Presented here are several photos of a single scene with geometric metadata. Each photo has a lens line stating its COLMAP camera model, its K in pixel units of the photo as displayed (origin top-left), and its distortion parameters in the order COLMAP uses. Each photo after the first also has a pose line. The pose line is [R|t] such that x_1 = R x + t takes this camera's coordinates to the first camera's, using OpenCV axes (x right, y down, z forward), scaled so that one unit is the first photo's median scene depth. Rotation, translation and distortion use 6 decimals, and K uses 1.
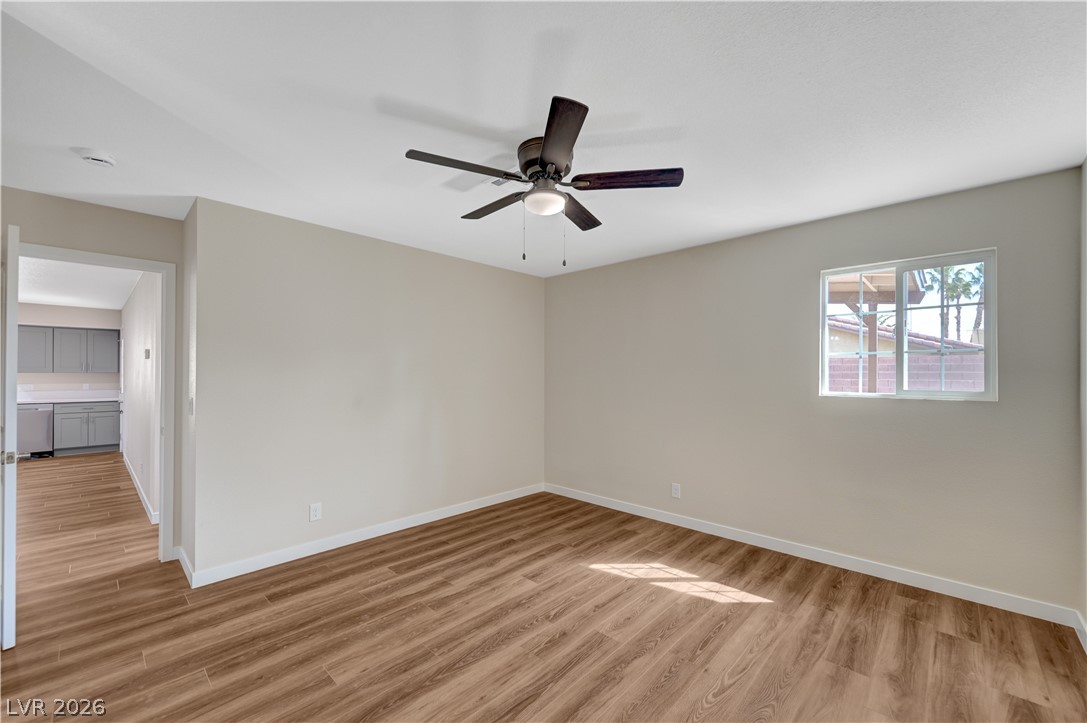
lens RADIAL K [[432.3, 0, 550.2], [0, 432.3, 368.9], [0, 0, 1]] dist [0.001360, 0.000461]
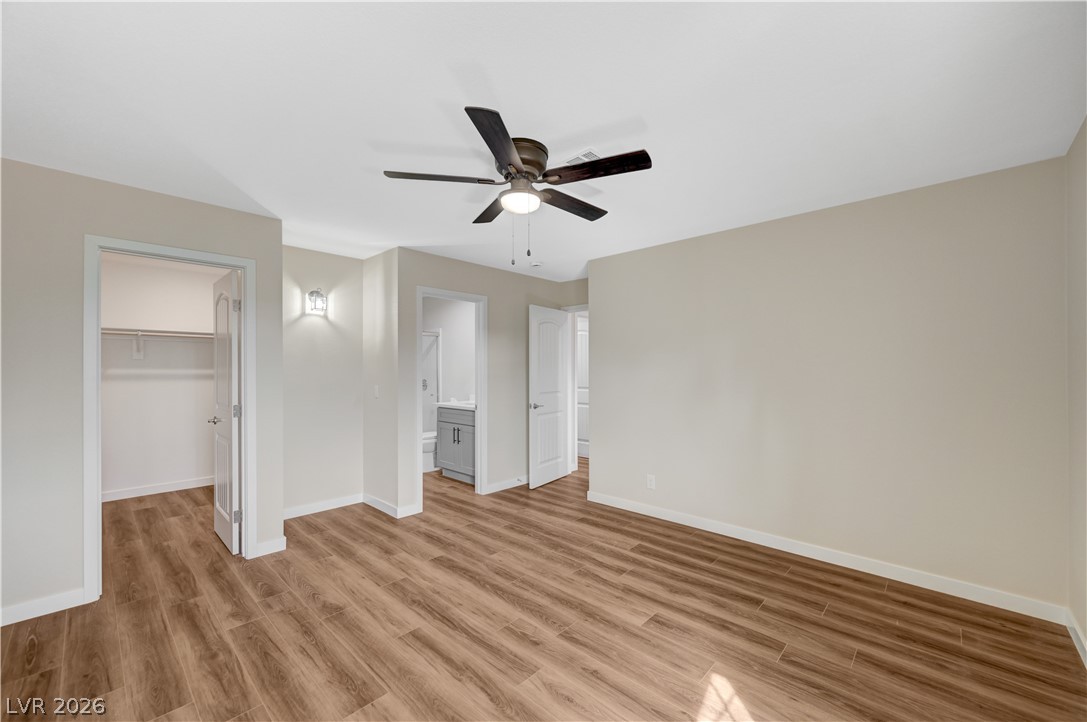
lens RADIAL K [[432.3, 0, 549.6], [0, 432.3, 364.5], [0, 0, 1]] dist [0.001360, 0.000461]
pose [[0.001102, -0.014168, -0.999899, 0.849921], [0.016115, 0.999770, -0.014148, 0.014539], [0.999870, -0.016098, 0.001330, 0.893908]]
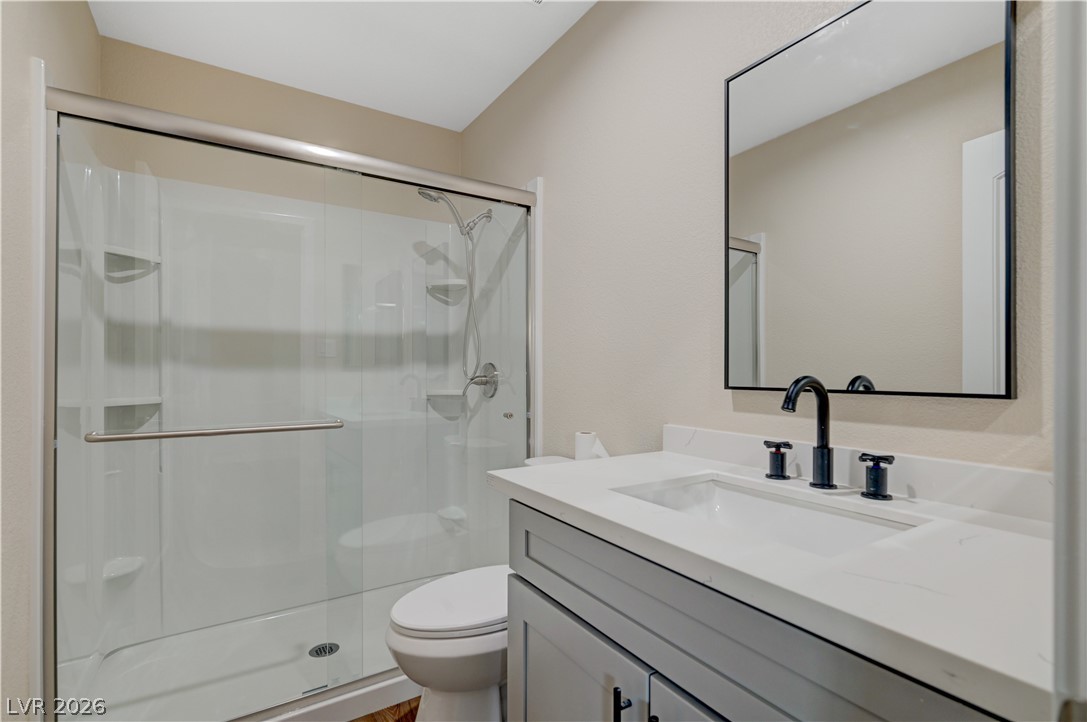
lens RADIAL K [[498.0, 0, 545.6], [0, 498.0, 360.6], [0, 0, 1]] dist [0.004140, 0.000666]
pose [[-0.237114, -0.003069, -0.971477, -0.834224], [0.001832, 0.999992, -0.003607, 0.054499], [0.971480, -0.002635, -0.237106, 0.475904]]
